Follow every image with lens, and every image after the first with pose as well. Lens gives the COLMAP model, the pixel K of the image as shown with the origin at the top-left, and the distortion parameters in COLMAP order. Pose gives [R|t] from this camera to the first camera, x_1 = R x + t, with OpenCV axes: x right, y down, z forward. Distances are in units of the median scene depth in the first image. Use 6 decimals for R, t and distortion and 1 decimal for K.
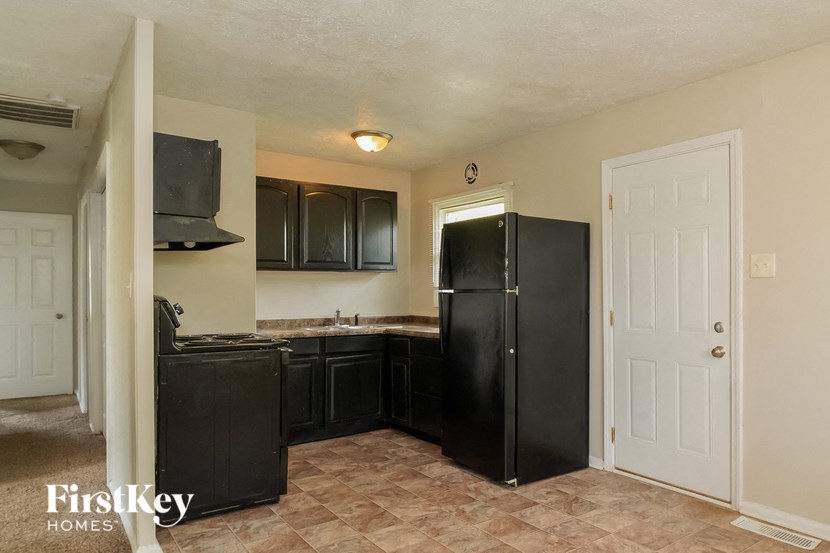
lens RADIAL K [[560.7, 0, 457.4], [0, 560.7, 285.2], [0, 0, 1]] dist [0.002549, 0.001689]
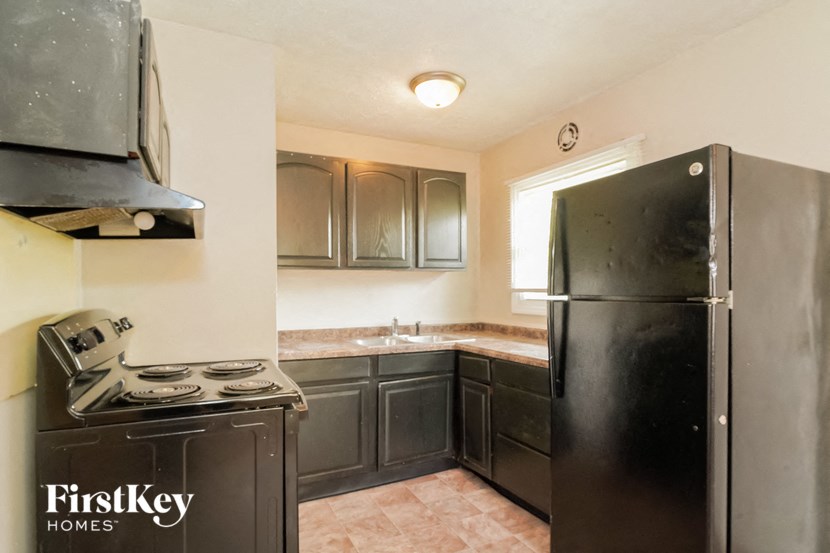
lens RADIAL K [[433.7, 0, 403.5], [0, 433.7, 280.4], [0, 0, 1]] dist [0.002321, 0.001676]
pose [[0.978270, -0.005993, -0.207247, -0.073244], [0.004043, 0.999944, -0.009829, -0.004118], [0.207294, 0.008778, 0.978239, 0.402805]]
